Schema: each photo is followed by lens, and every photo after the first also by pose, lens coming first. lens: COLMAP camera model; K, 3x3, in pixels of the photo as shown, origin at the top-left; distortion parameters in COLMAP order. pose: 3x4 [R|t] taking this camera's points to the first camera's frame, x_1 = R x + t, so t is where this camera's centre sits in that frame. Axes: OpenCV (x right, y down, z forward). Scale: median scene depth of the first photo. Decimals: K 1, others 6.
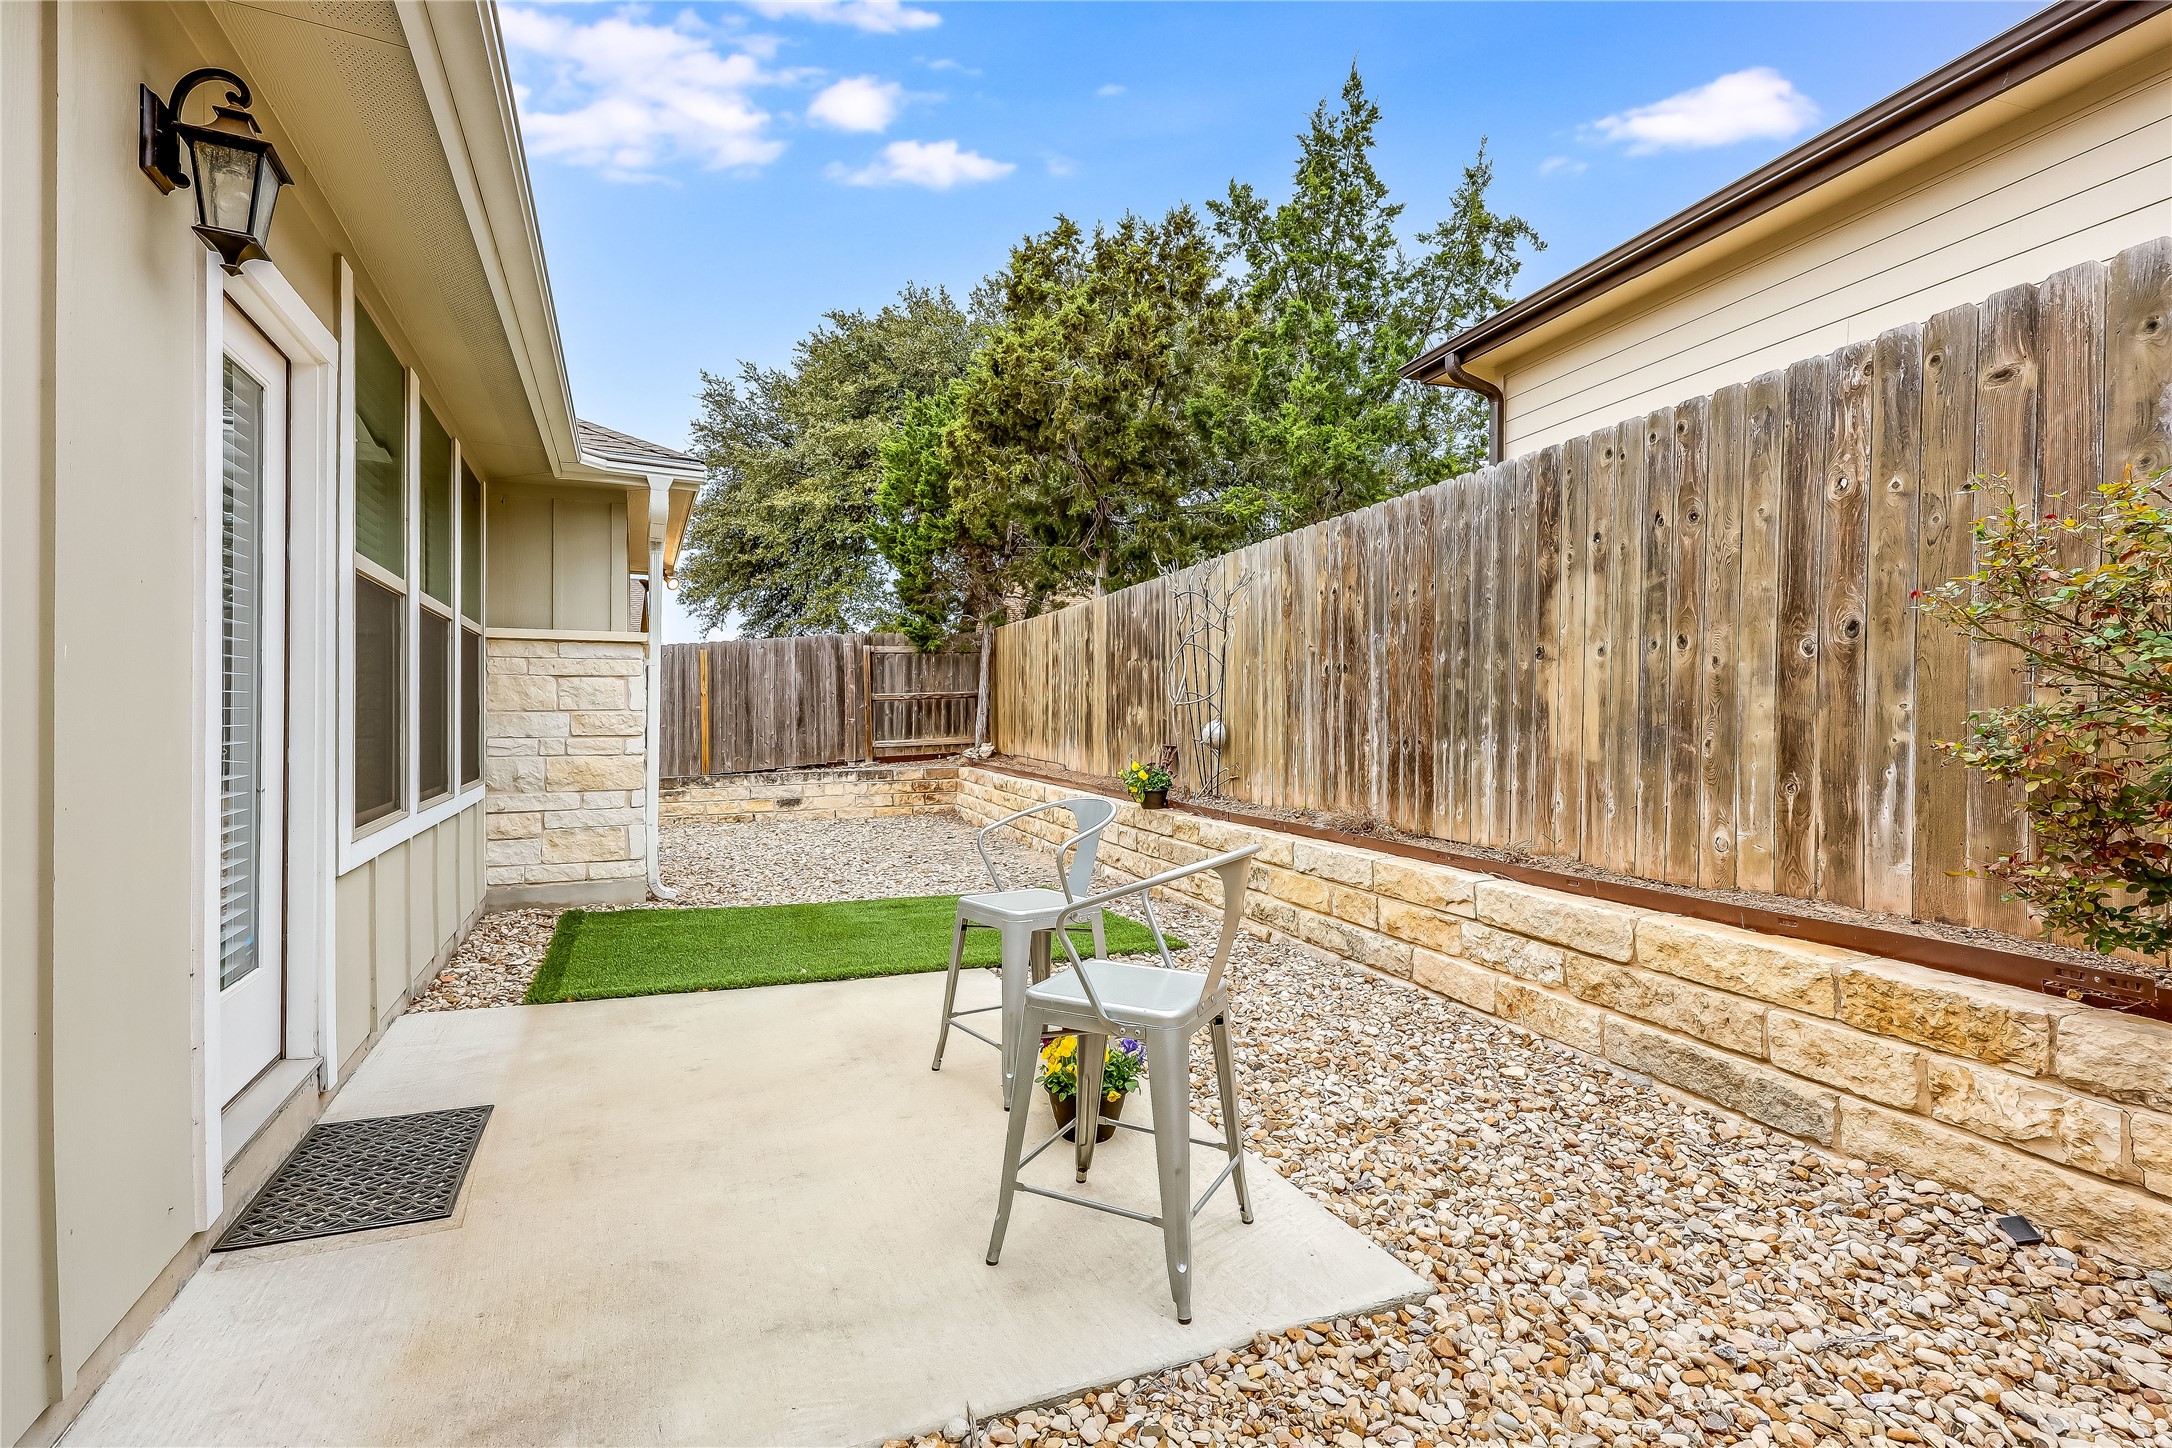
lens RADIAL K [[1002.0, 0, 1077.8], [0, 1002.0, 718.9], [0, 0, 1]] dist [0.001424, -0.000034]
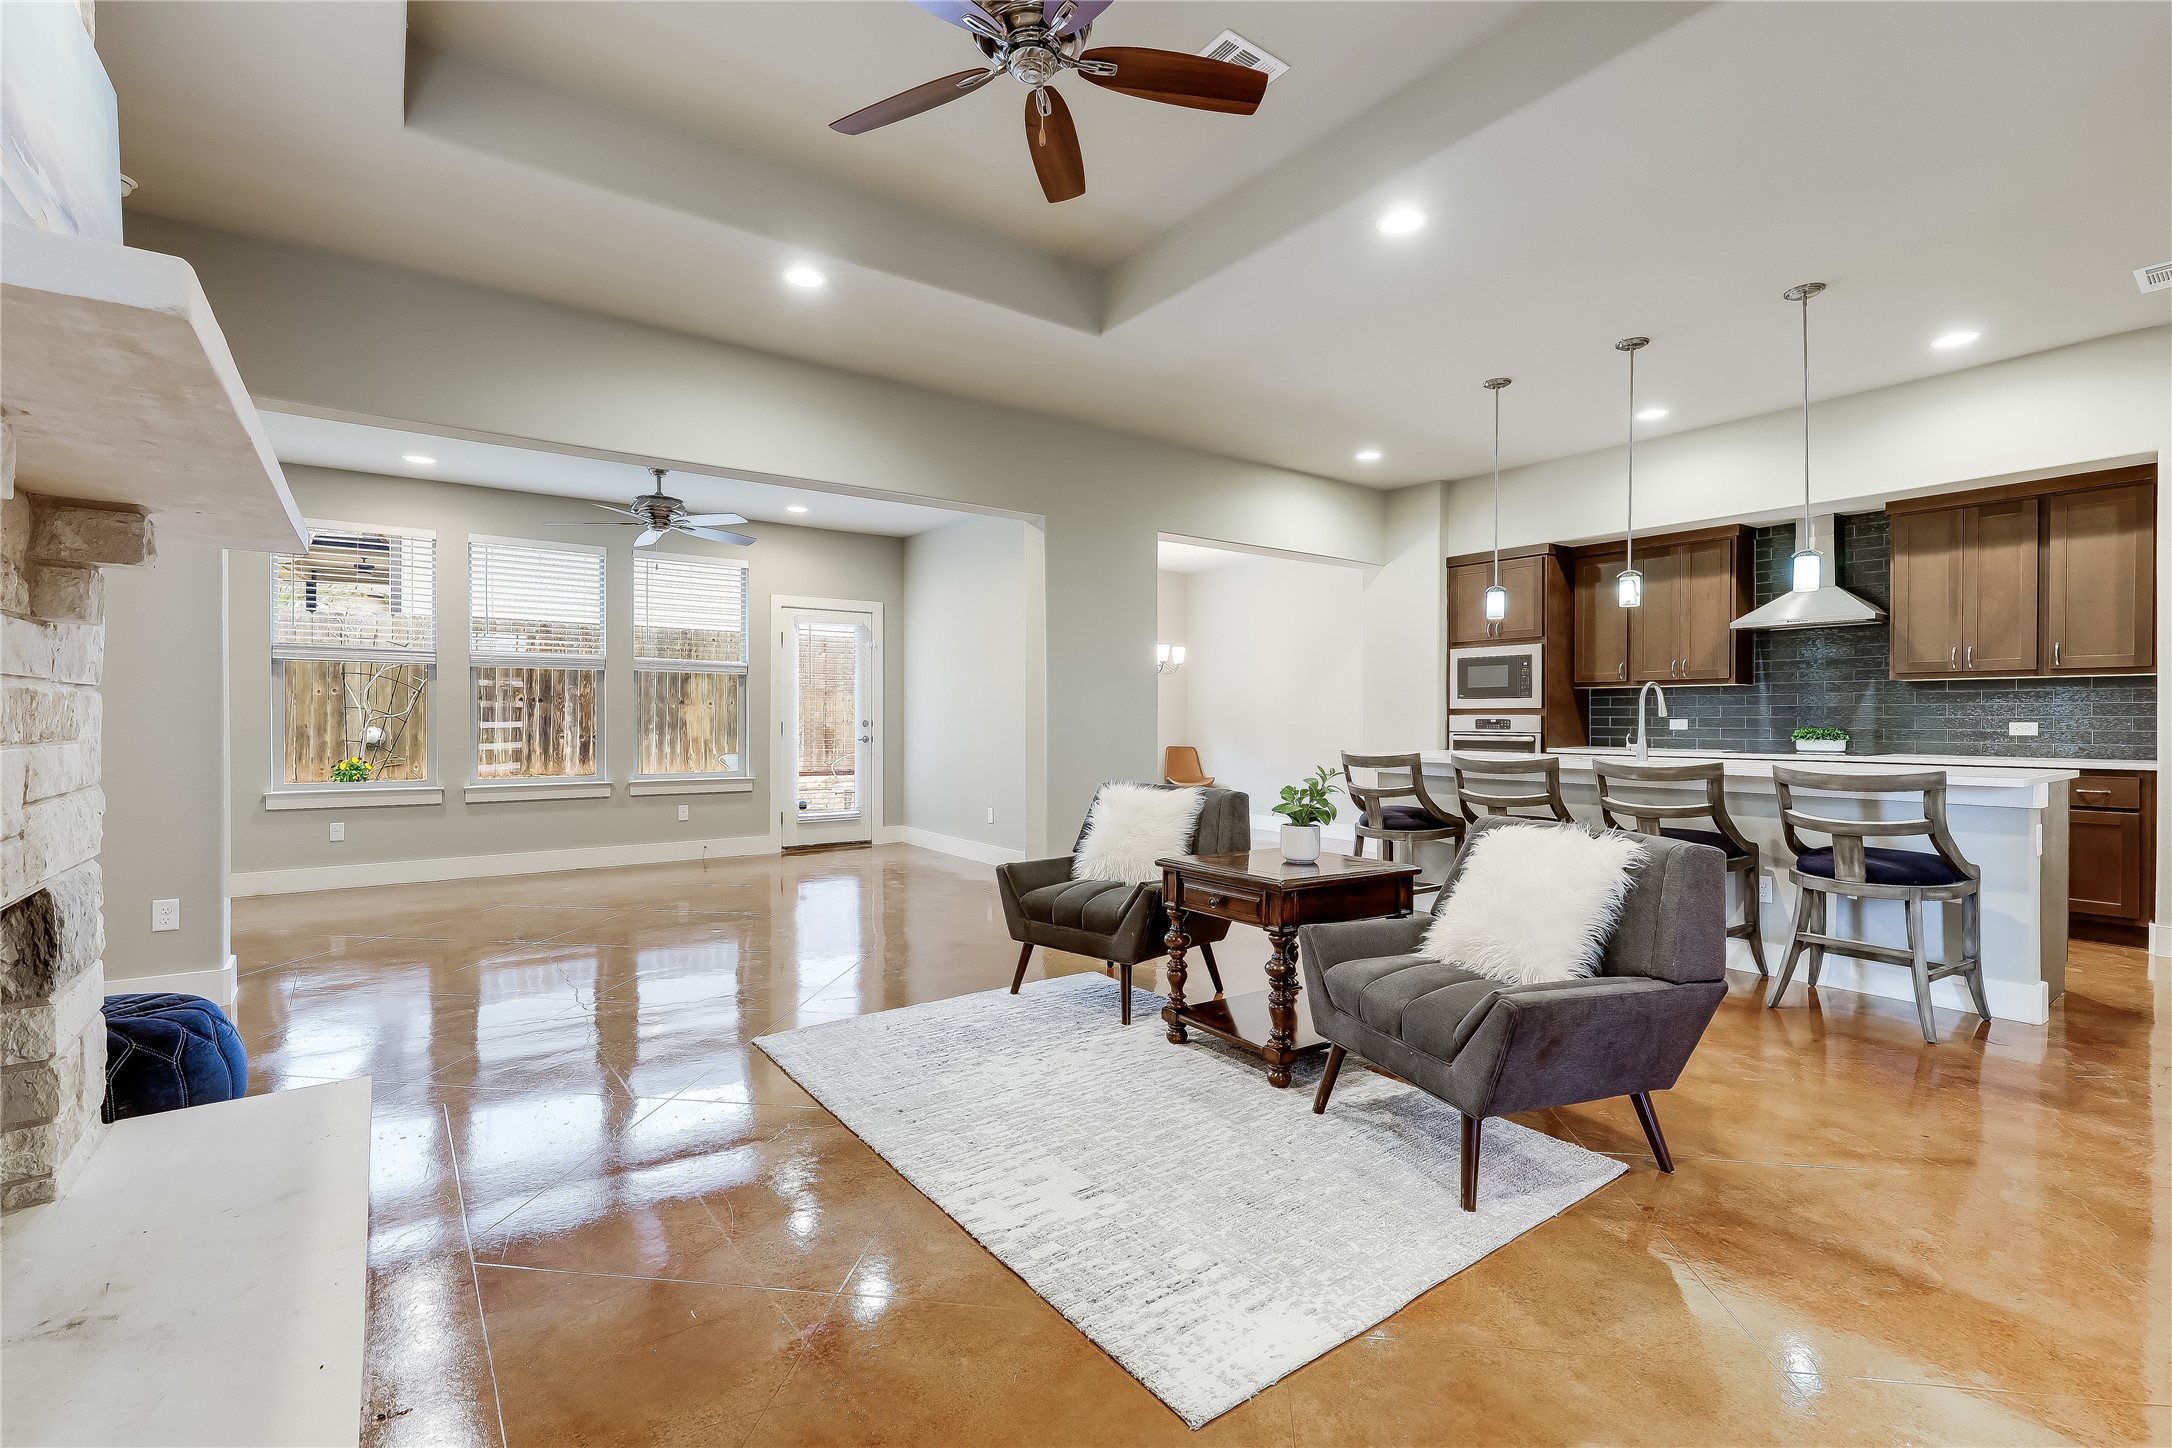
lens RADIAL K [[962.8, 0, 1074.9], [0, 962.8, 724.2], [0, 0, 1]] dist [0.001627, -0.000442]
pose [[-0.206265, -0.008978, 0.978455, -2.684248], [-0.002843, 0.999959, 0.008576, -0.033446], [-0.978492, -0.001013, -0.206282, 0.526000]]
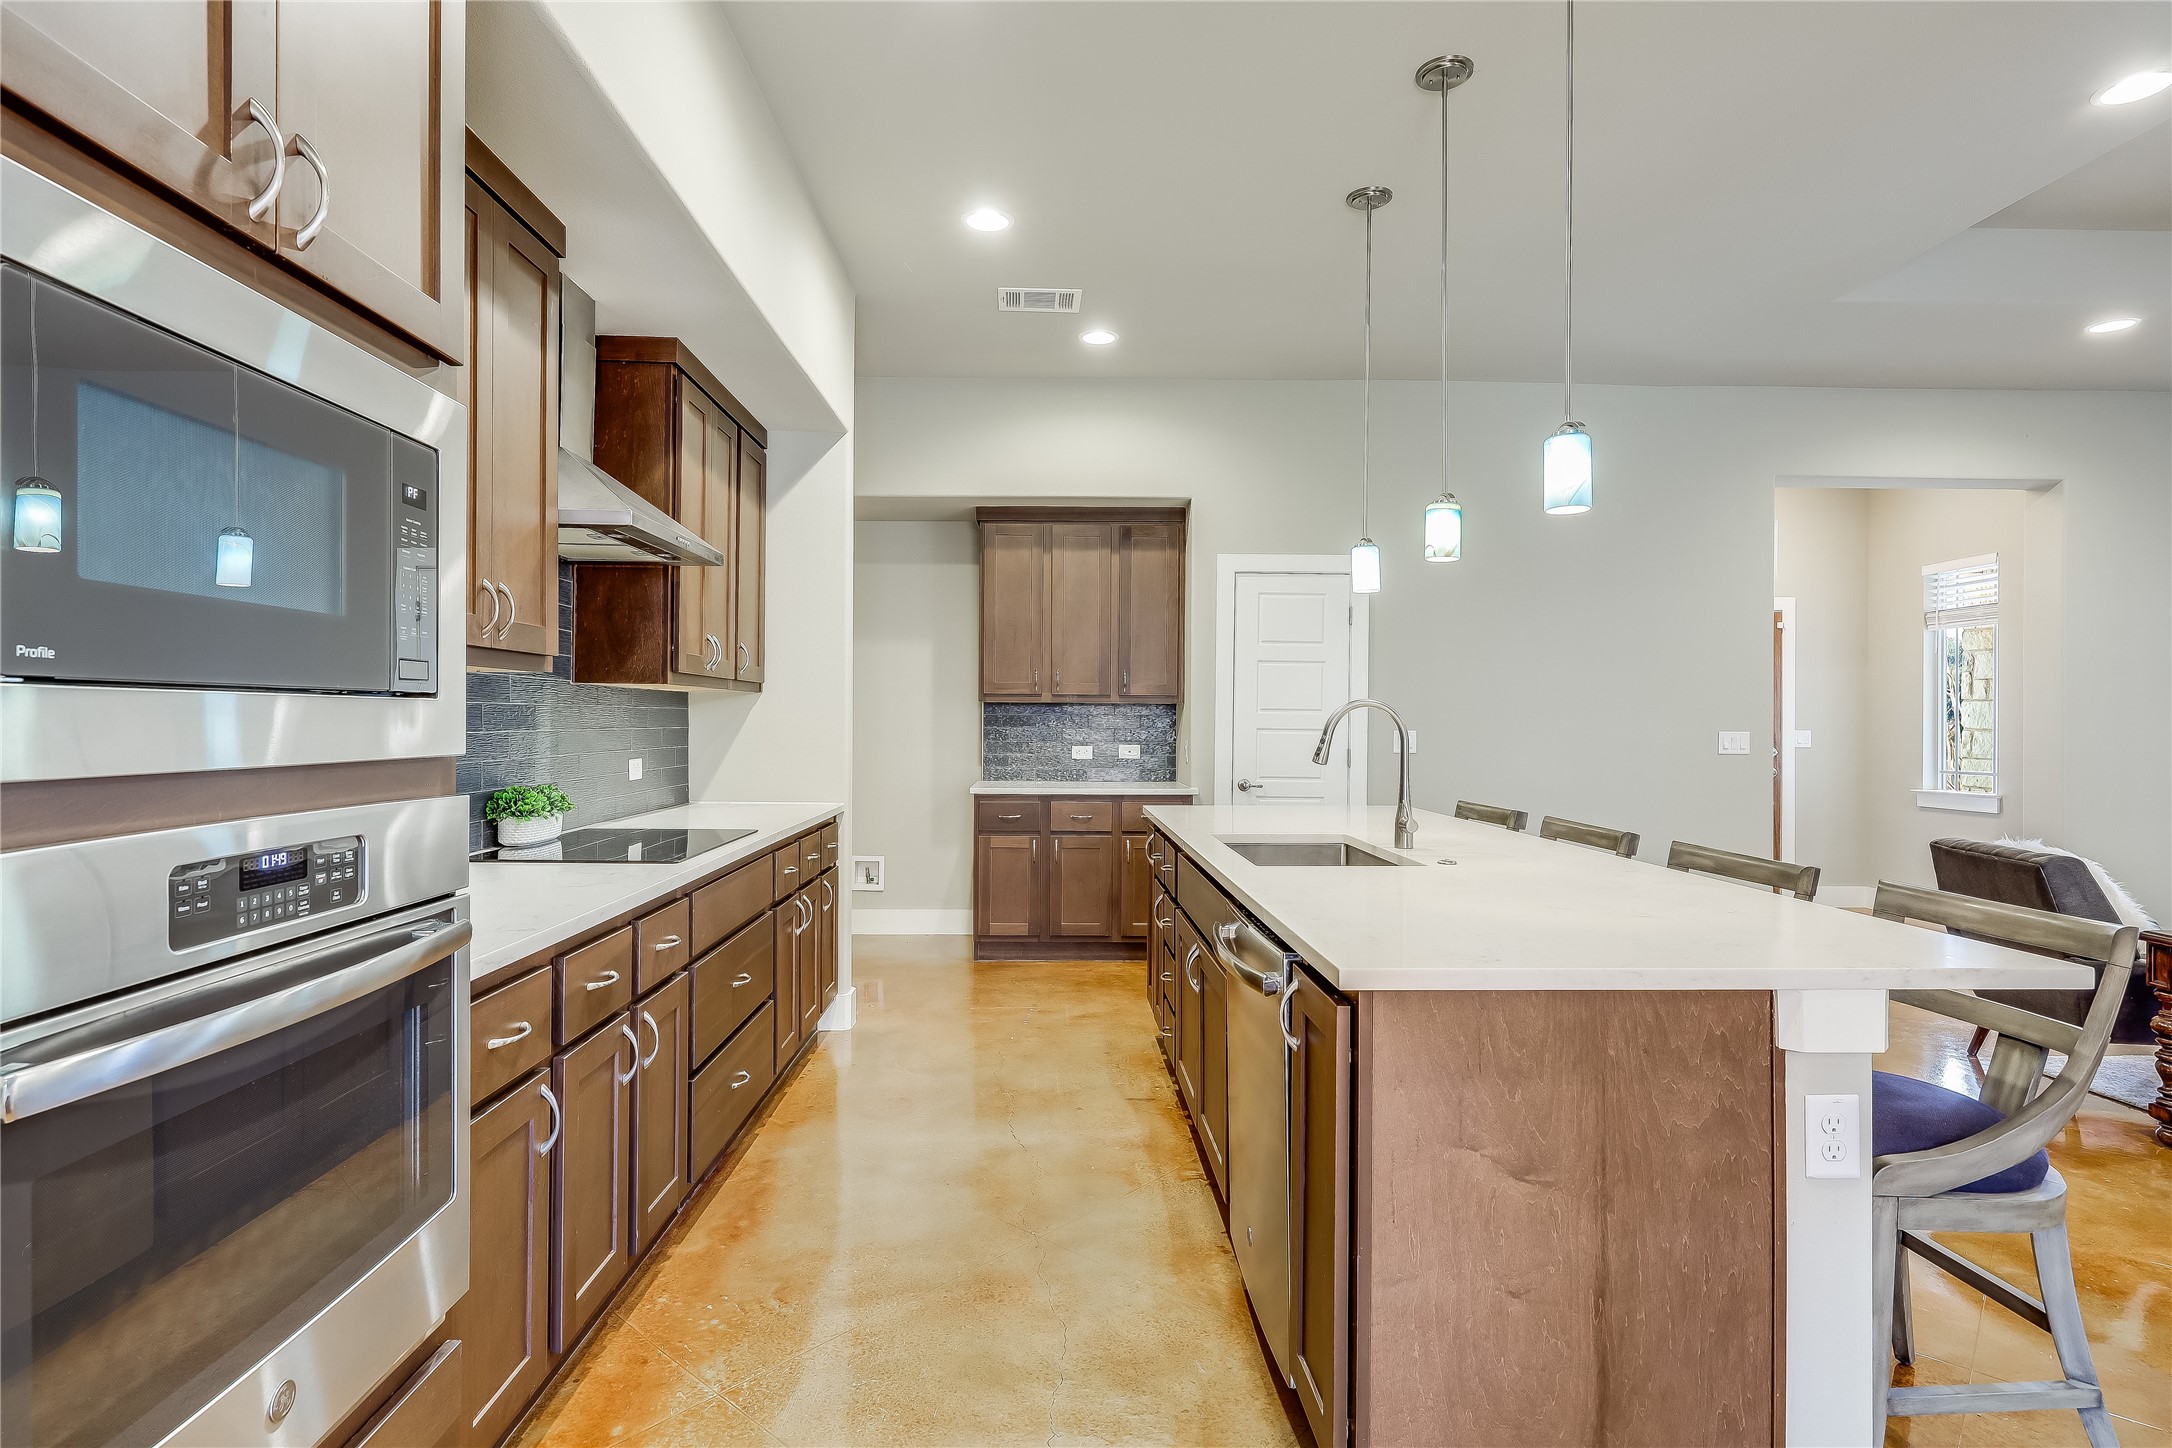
lens RADIAL K [[1122.0, 0, 1067.2], [0, 1122.0, 722.8], [0, 0, 1]] dist [0.000439, -0.000801]
pose [[-0.392712, -0.001062, -0.919661, -0.826047], [-0.006312, 0.999979, 0.001541, -0.064152], [0.919640, 0.006410, -0.392710, -0.355661]]
